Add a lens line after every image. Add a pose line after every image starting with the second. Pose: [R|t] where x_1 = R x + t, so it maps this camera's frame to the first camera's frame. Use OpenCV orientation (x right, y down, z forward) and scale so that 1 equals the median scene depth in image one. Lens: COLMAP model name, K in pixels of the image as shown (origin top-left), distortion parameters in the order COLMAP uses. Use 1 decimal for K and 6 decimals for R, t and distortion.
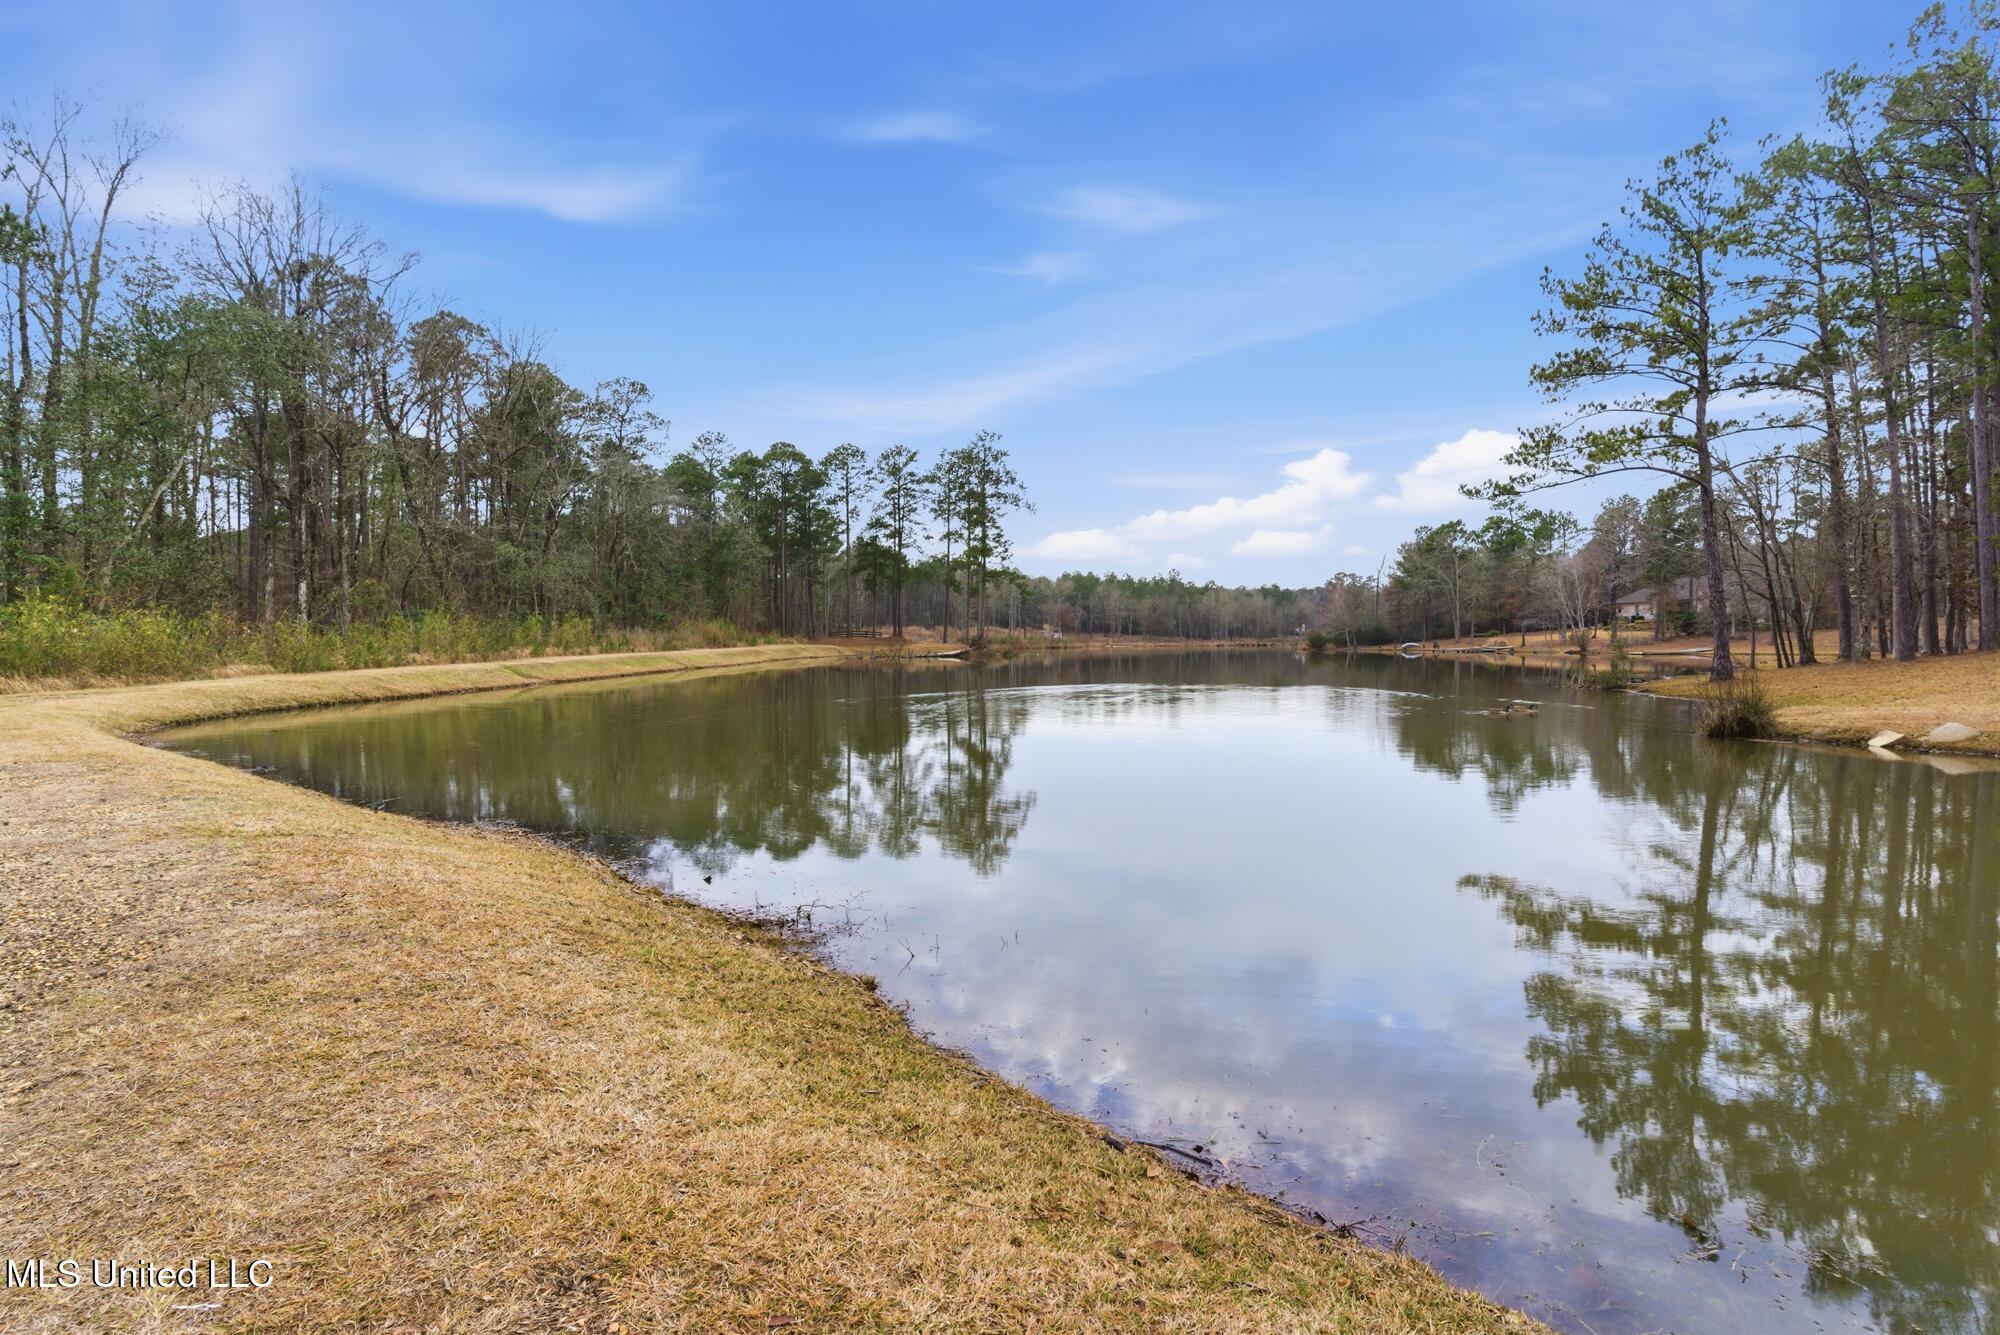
lens RADIAL K [[974.5, 0, 1003.6], [0, 974.5, 665.2], [0, 0, 1]] dist [0.004610, -0.000985]
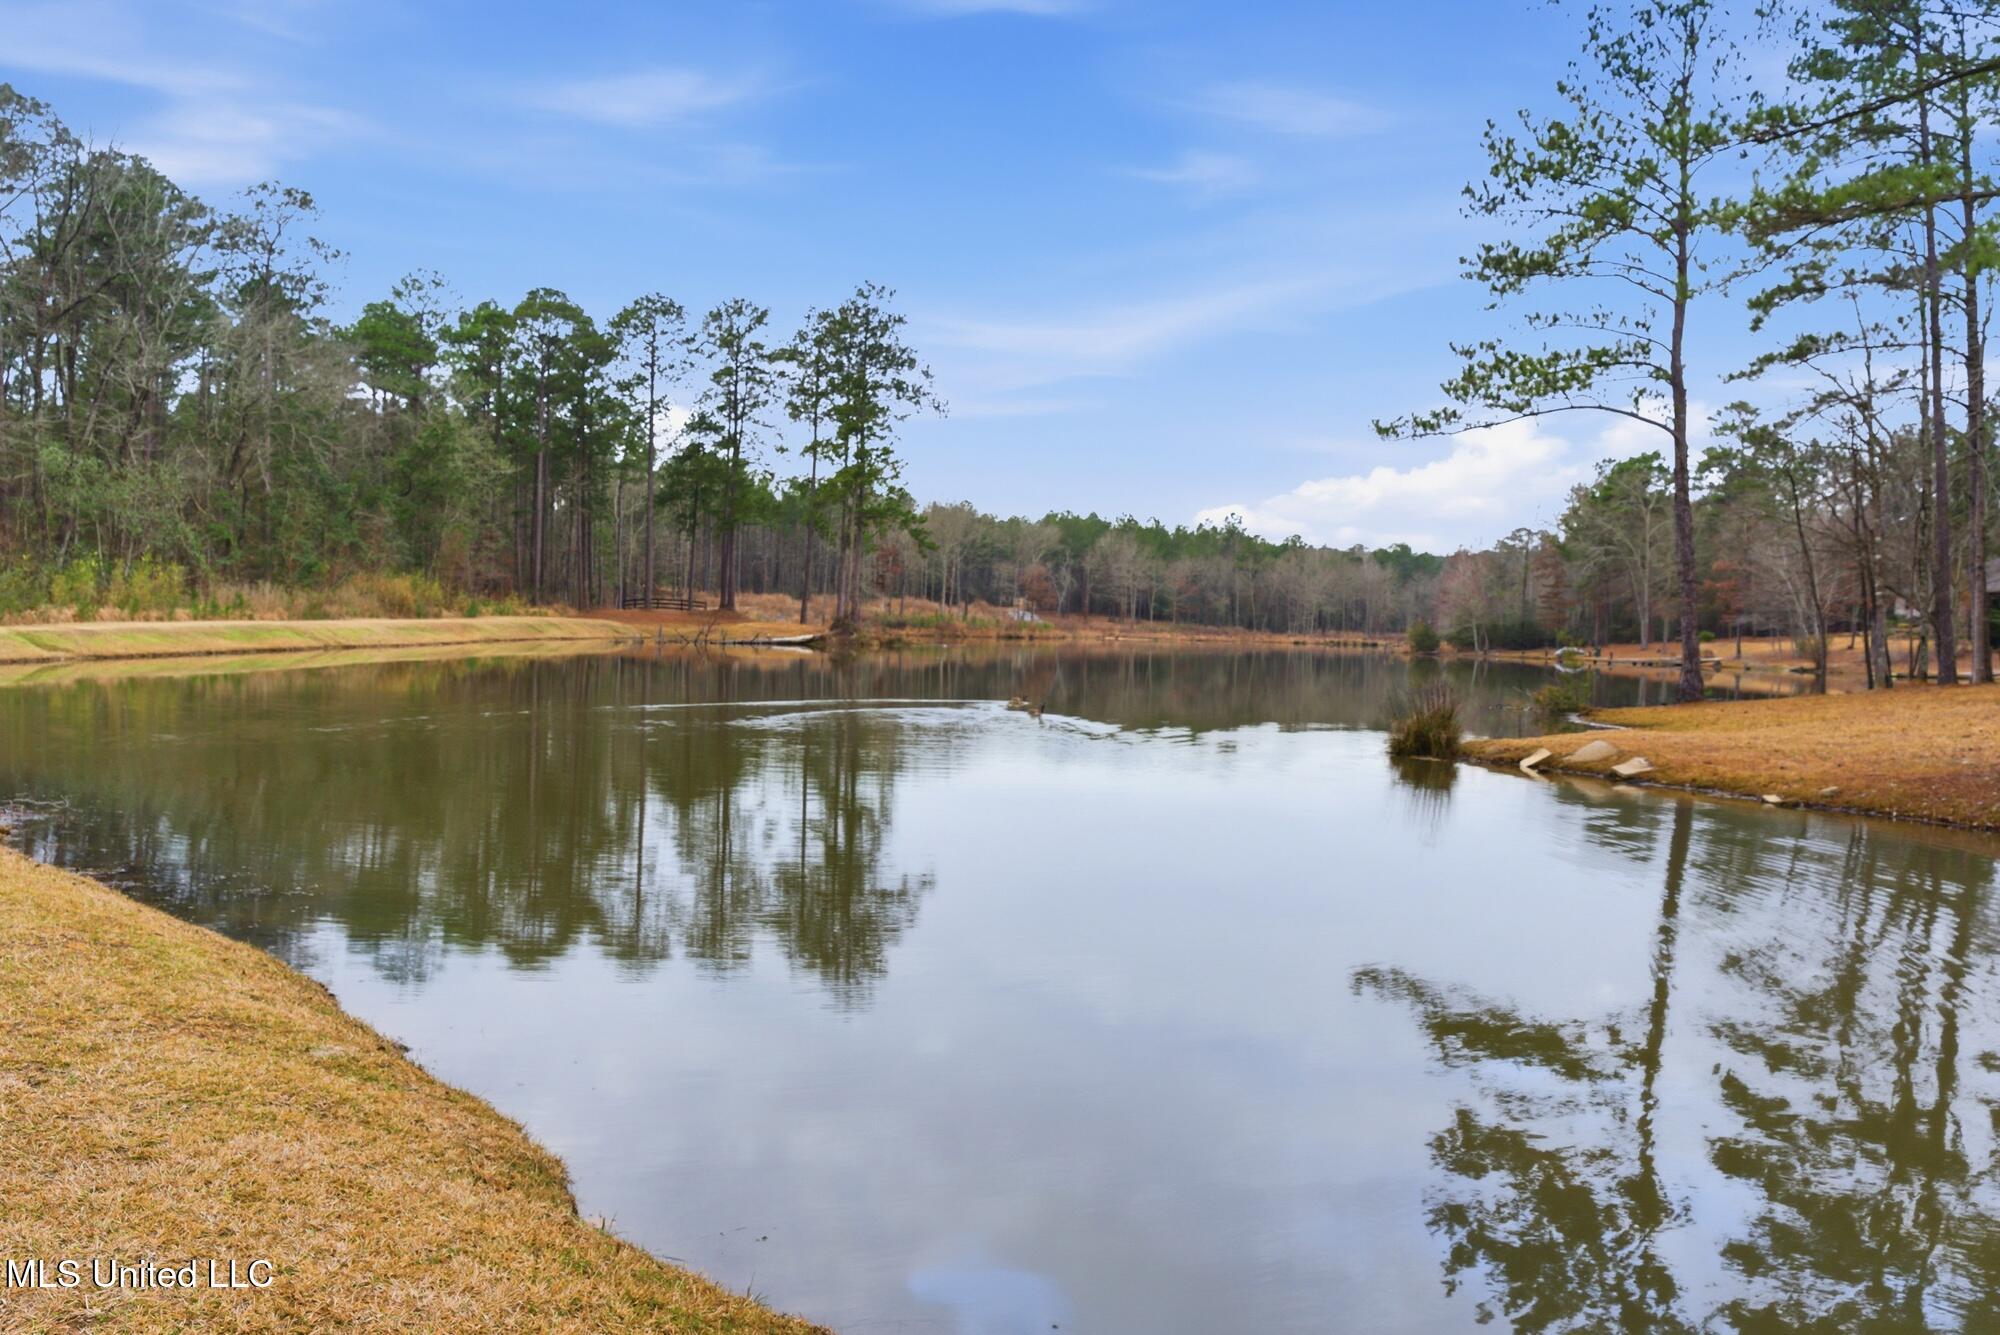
lens RADIAL K [[1677.1, 0, 1004.8], [0, 1677.1, 674.2], [0, 0, 1]] dist [-0.039503, 0.064387]
pose [[0.999325, 0.031948, 0.018108, 0.049529], [-0.032025, 0.999479, 0.003952, 0.001175], [-0.017973, -0.004530, 0.999828, -0.056471]]
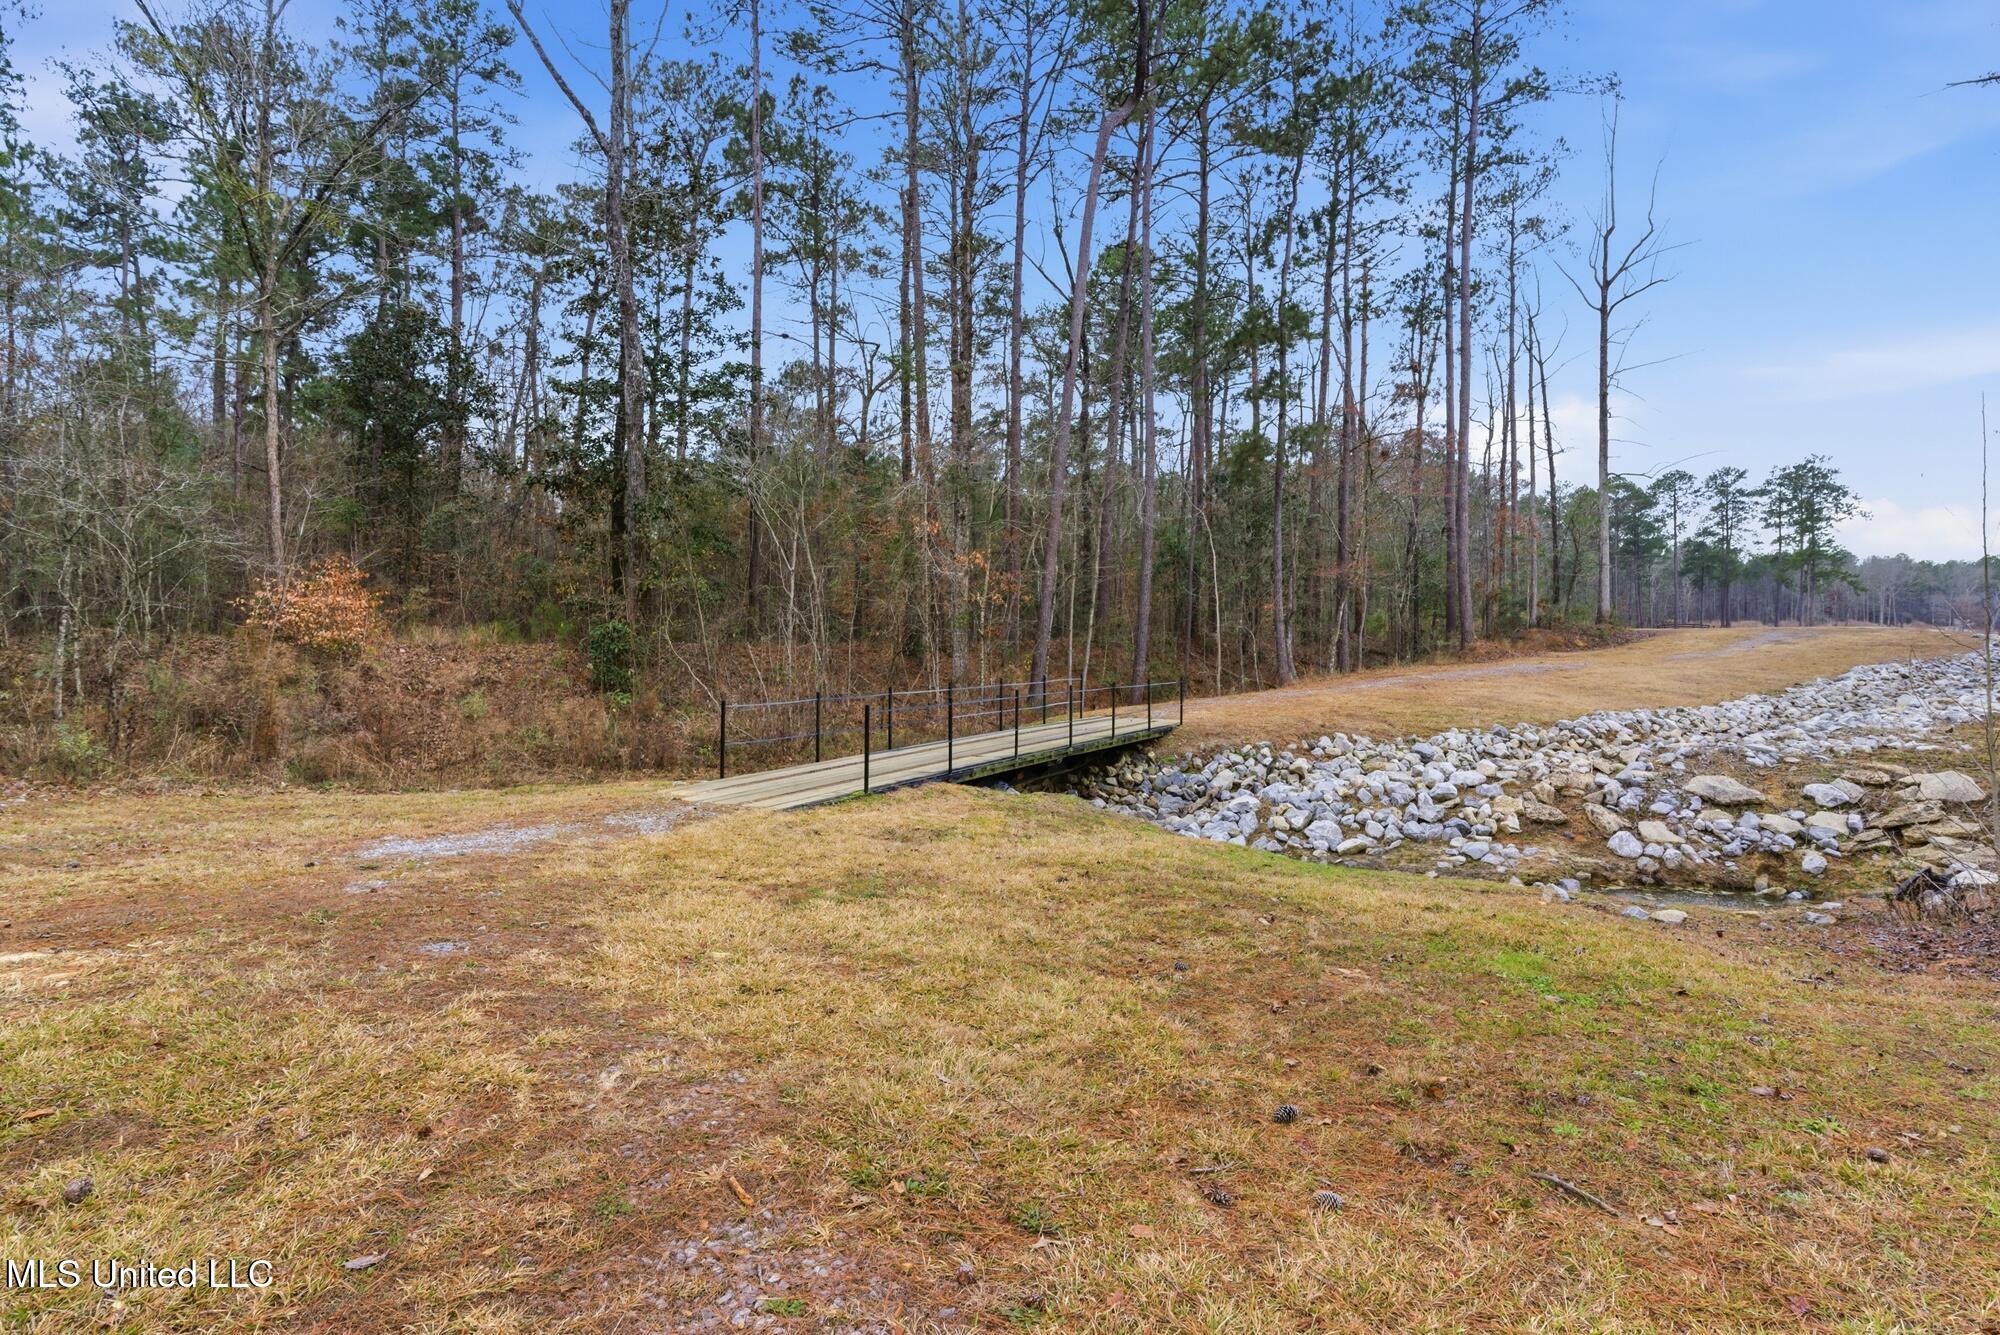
lens RADIAL K [[974.5, 0, 1017.6], [0, 974.5, 619.1], [0, 0, 1]] dist [0.004610, -0.000985]
pose [[0.732899, -0.003914, -0.680327, 0.069990], [-0.026813, 0.999040, -0.034633, 0.024957], [0.679809, 0.043624, 0.732090, -0.464164]]
